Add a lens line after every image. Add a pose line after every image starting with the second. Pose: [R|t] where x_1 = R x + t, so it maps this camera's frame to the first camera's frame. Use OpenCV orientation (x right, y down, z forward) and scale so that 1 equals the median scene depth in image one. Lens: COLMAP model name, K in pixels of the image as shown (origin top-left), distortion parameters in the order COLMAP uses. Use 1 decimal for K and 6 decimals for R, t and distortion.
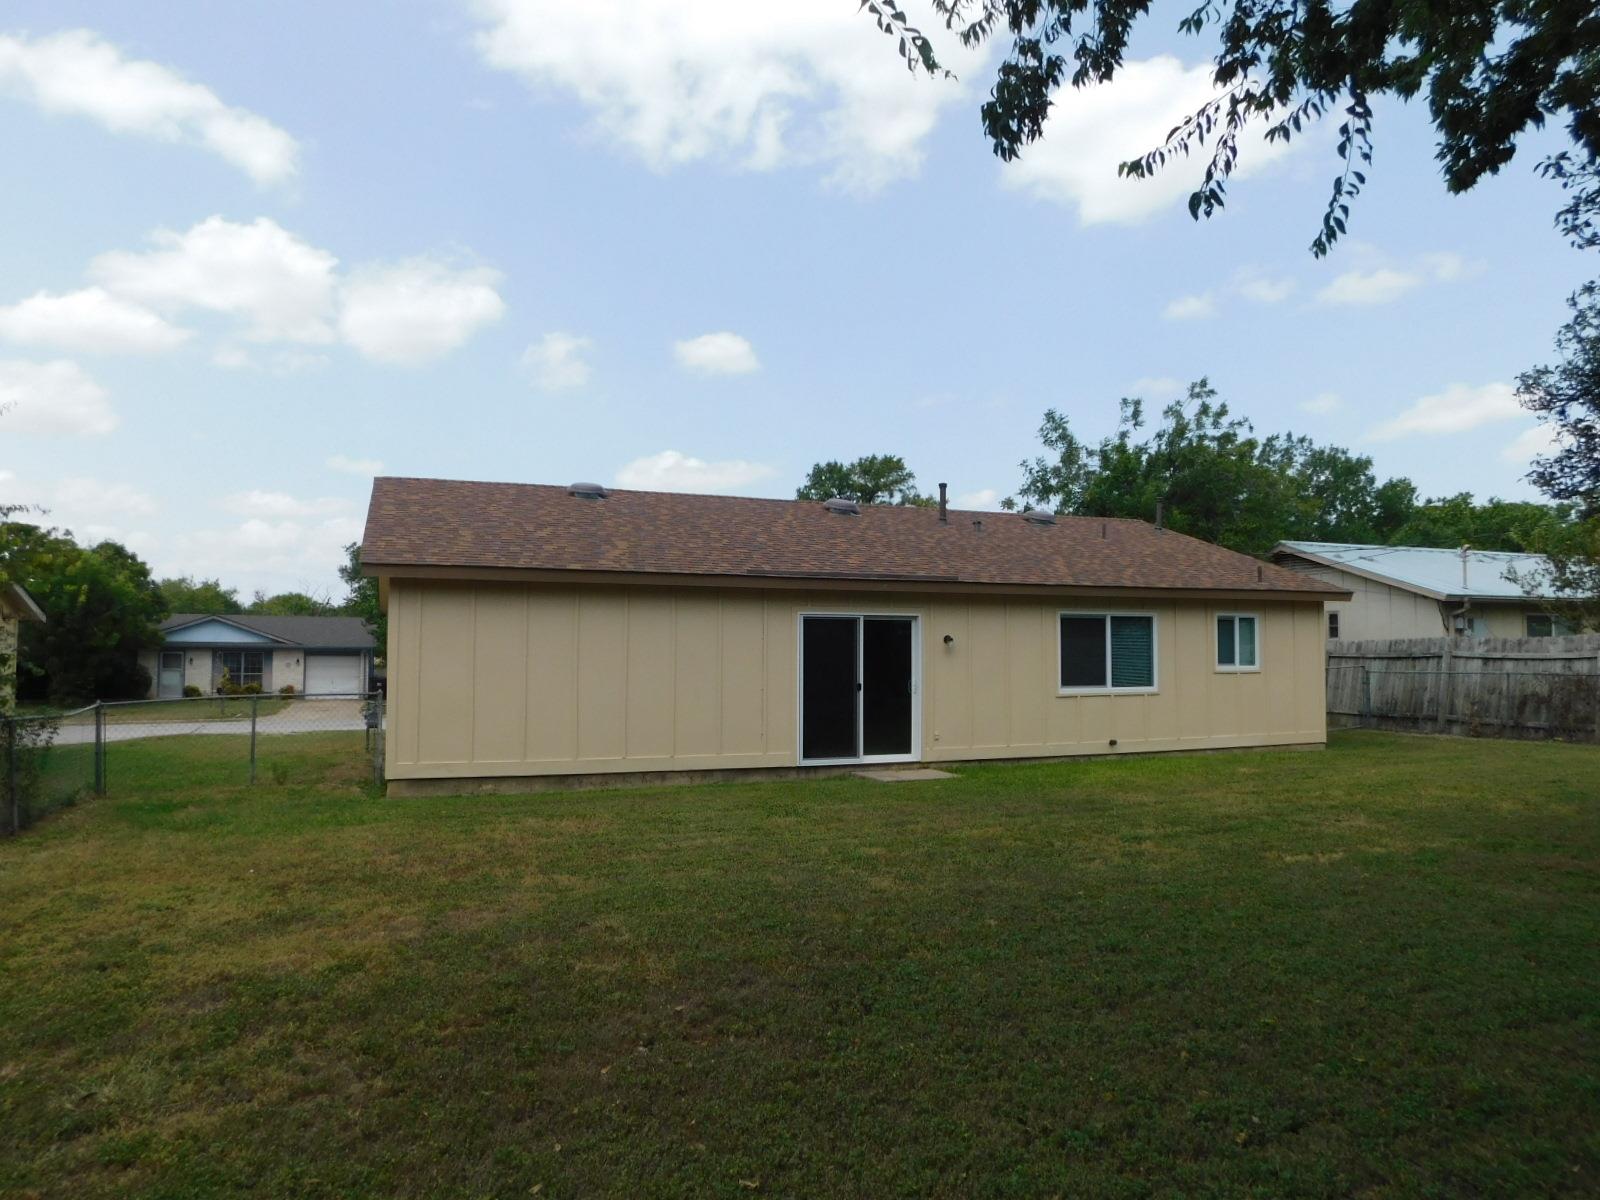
lens RADIAL K [[1133.7, 0, 800.0], [0, 1133.7, 600.0], [0, 0, 1]] dist [-0.000140, 0.000776]
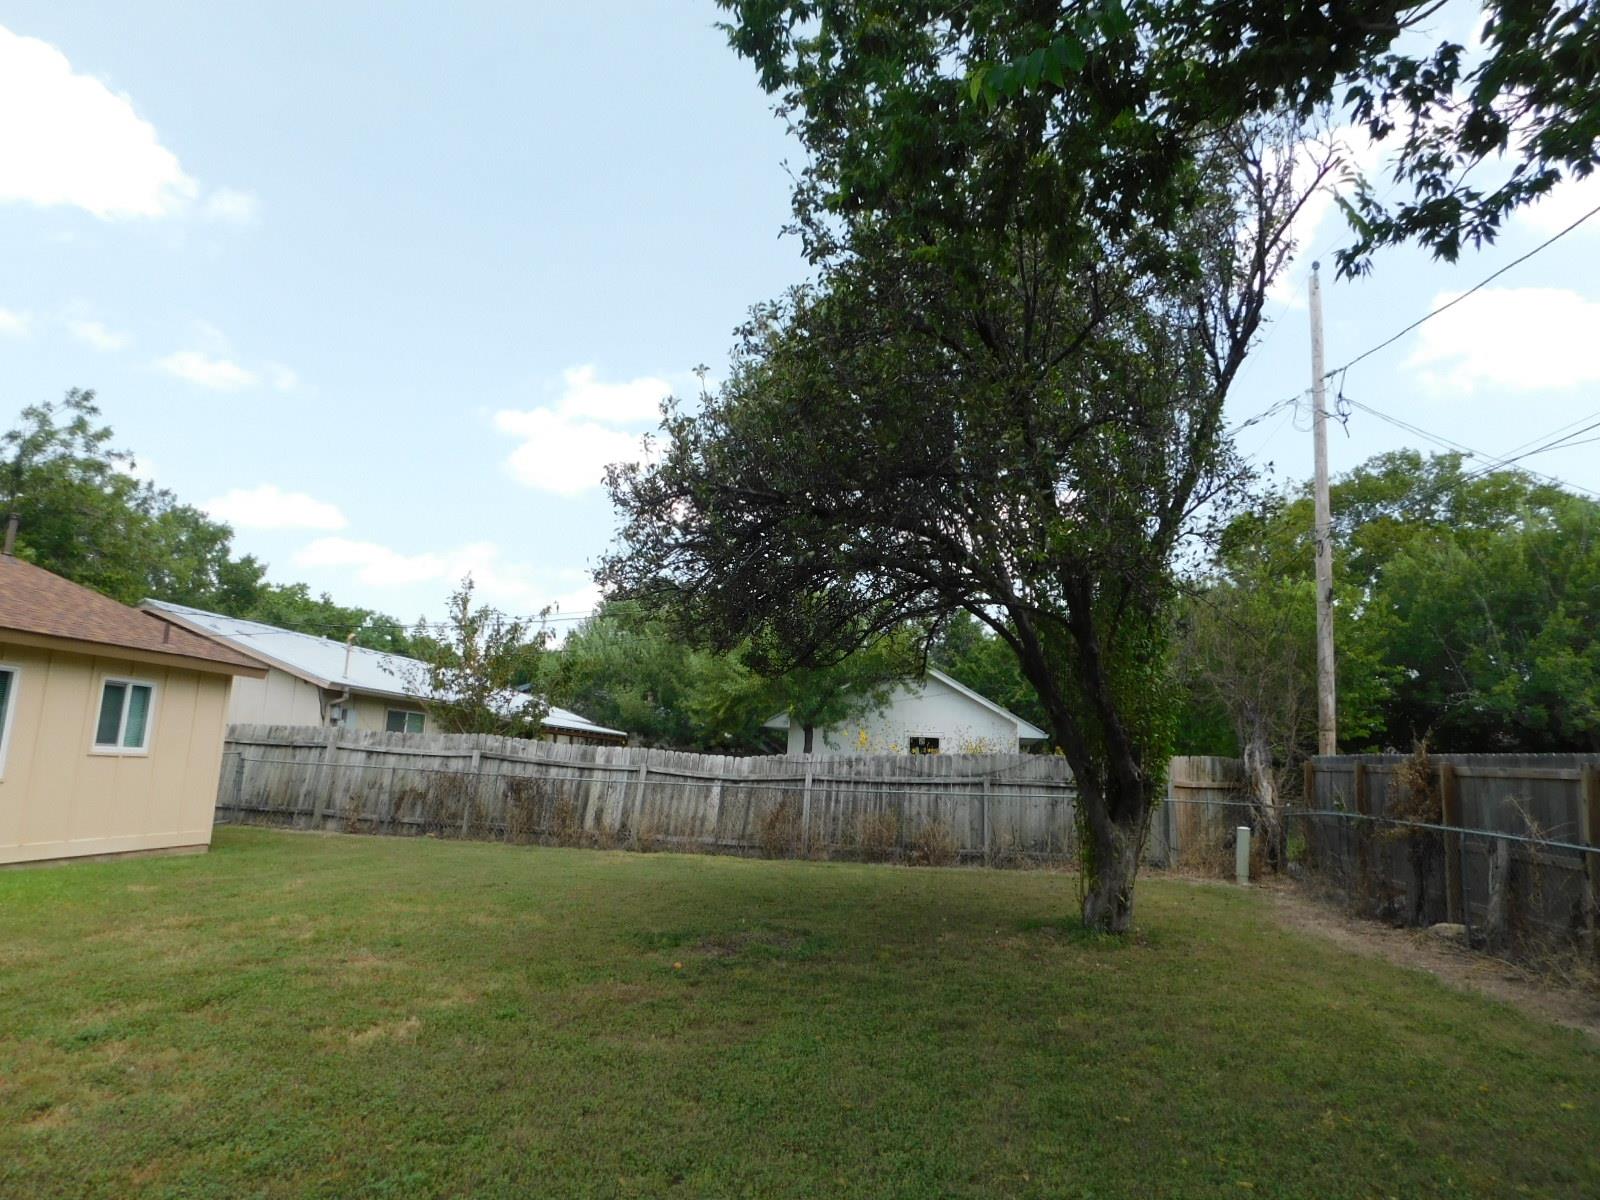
lens RADIAL K [[1063.0, 0, 800.0], [0, 1063.0, 600.0], [0, 0, 1]] dist [-0.005394, -0.001174]
pose [[0.489990, 0.170047, 0.854982, -0.023038], [-0.101396, 0.985250, -0.137846, 0.011469], [-0.865811, -0.019149, 0.500005, 0.225753]]
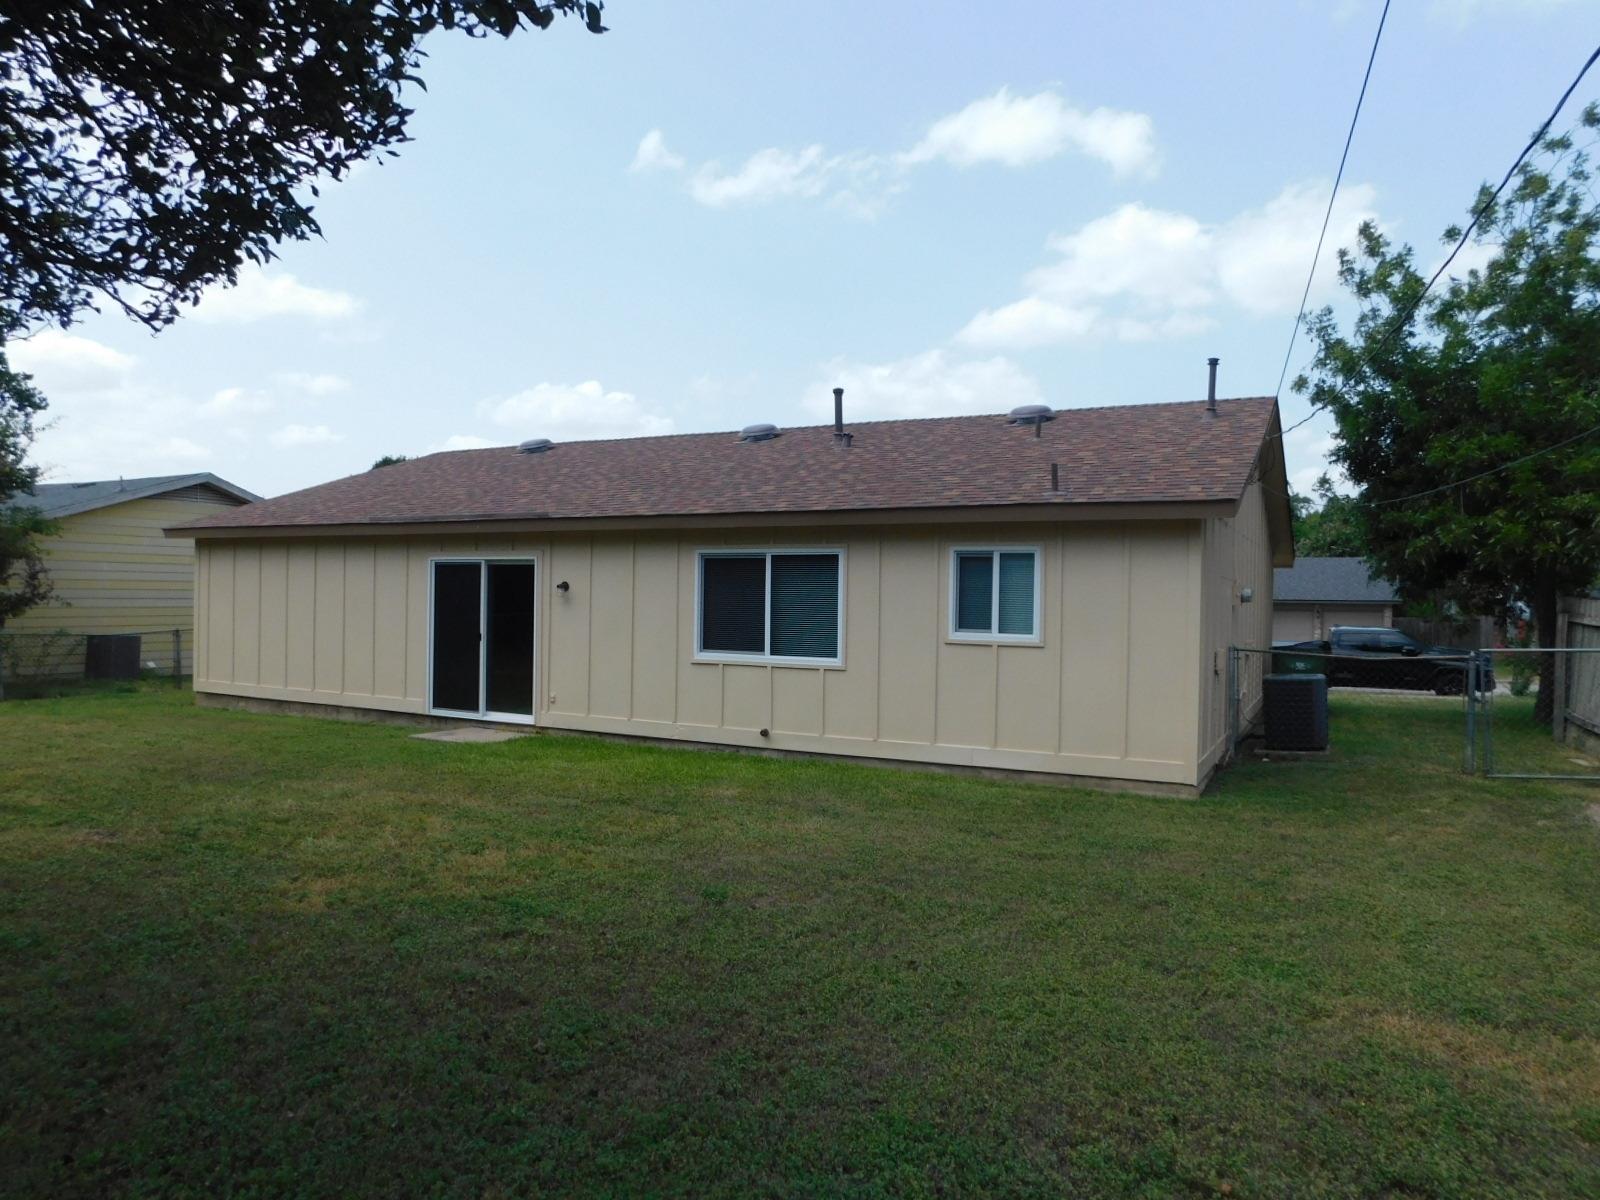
lens RADIAL K [[1063.0, 0, 800.0], [0, 1063.0, 600.0], [0, 0, 1]] dist [-0.005394, -0.001174]
pose [[0.619132, 0.013831, -0.785165, 0.732445], [0.022134, 0.999140, 0.035053, 0.017646], [0.784975, -0.039082, 0.618294, 0.548586]]
